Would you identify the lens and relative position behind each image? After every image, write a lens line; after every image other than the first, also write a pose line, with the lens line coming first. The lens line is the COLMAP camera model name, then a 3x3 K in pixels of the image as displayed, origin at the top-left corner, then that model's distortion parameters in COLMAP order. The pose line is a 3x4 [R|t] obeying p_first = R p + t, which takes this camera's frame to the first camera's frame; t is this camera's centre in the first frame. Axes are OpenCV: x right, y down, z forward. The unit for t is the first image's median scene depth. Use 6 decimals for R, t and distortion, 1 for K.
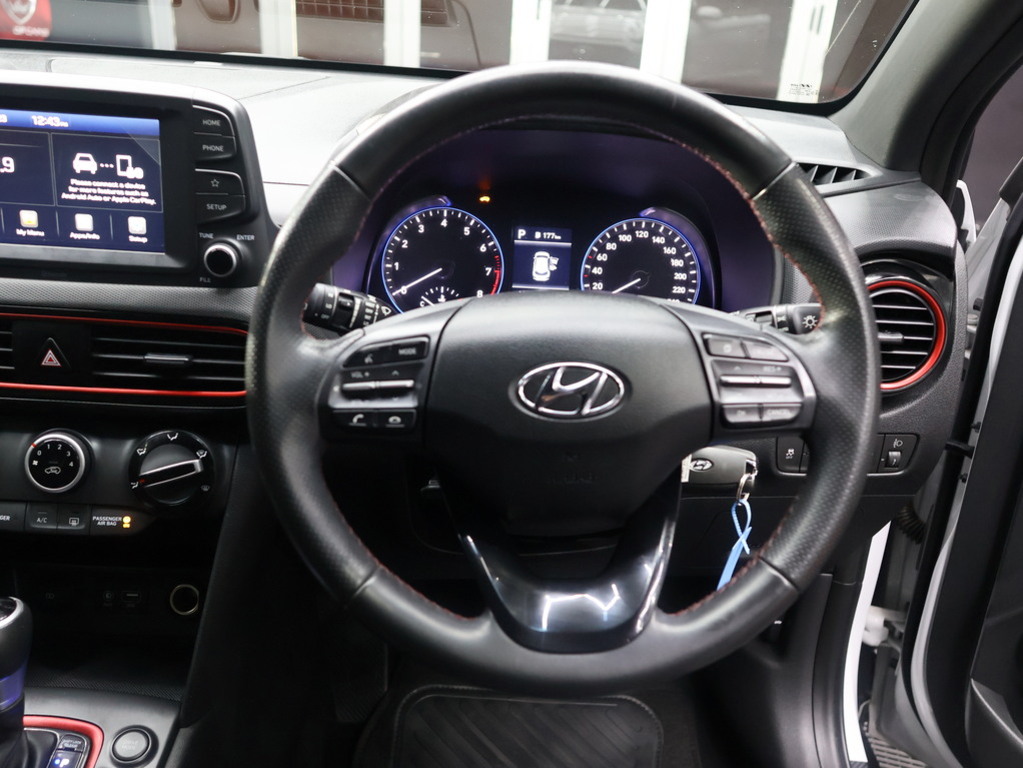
lens RADIAL K [[865.1, 0, 512.9], [0, 865.1, 384.3], [0, 0, 1]] dist [-0.004181, -0.013737]
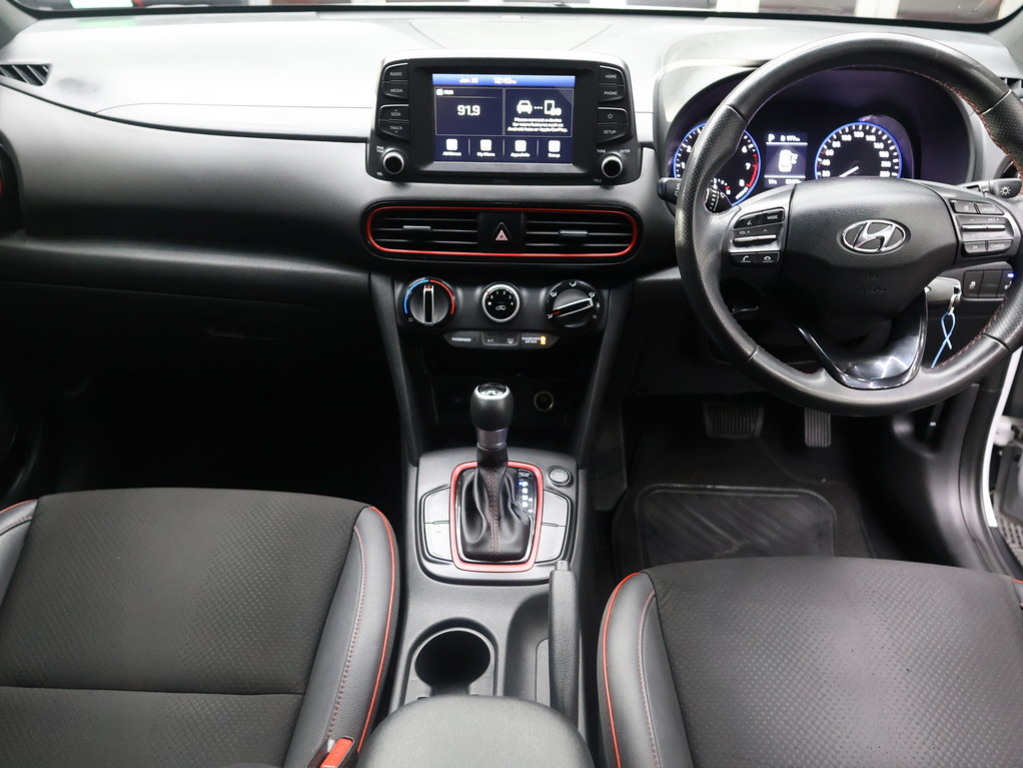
lens RADIAL K [[865.1, 0, 507.4], [0, 865.1, 389.7], [0, 0, 1]] dist [-0.004181, -0.013737]
pose [[0.997310, -0.028393, -0.067582, -0.420329], [0.036509, 0.991851, 0.122063, 0.055642], [0.063566, -0.124202, 0.990219, -0.585043]]
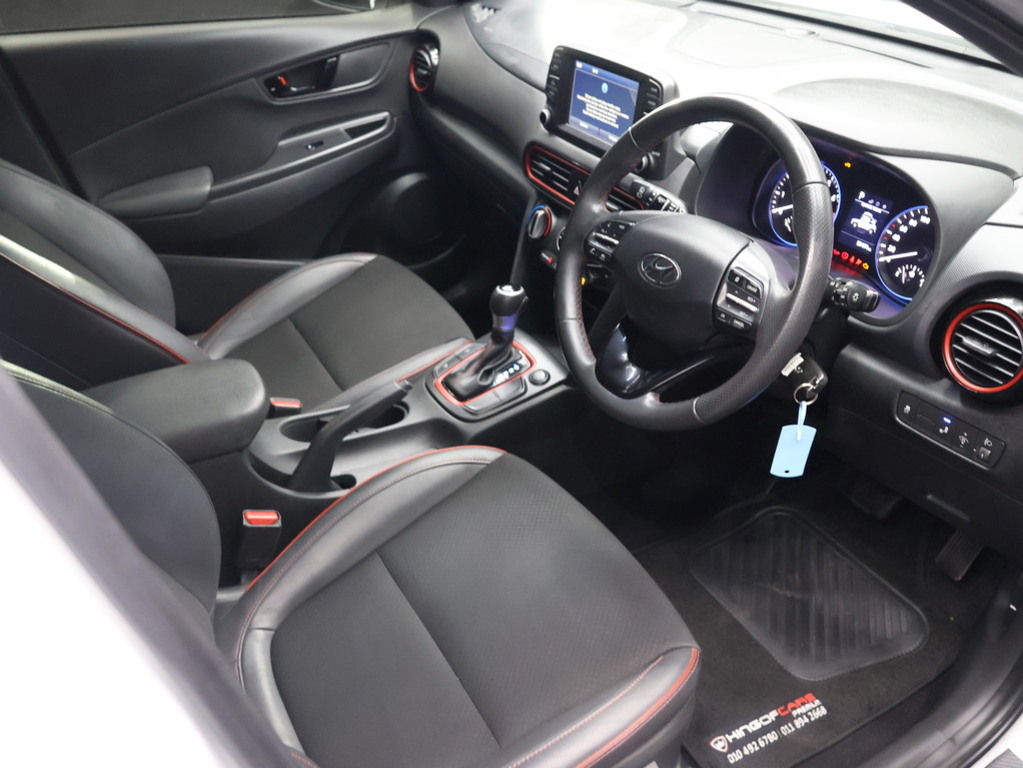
lens RADIAL K [[865.1, 0, 511.9], [0, 865.1, 389.3], [0, 0, 1]] dist [-0.004181, -0.013737]
pose [[0.487022, 0.428919, -0.760814, 1.153272], [-0.302771, 0.900001, 0.313574, -0.200373], [0.819231, 0.077635, 0.568184, -0.264059]]
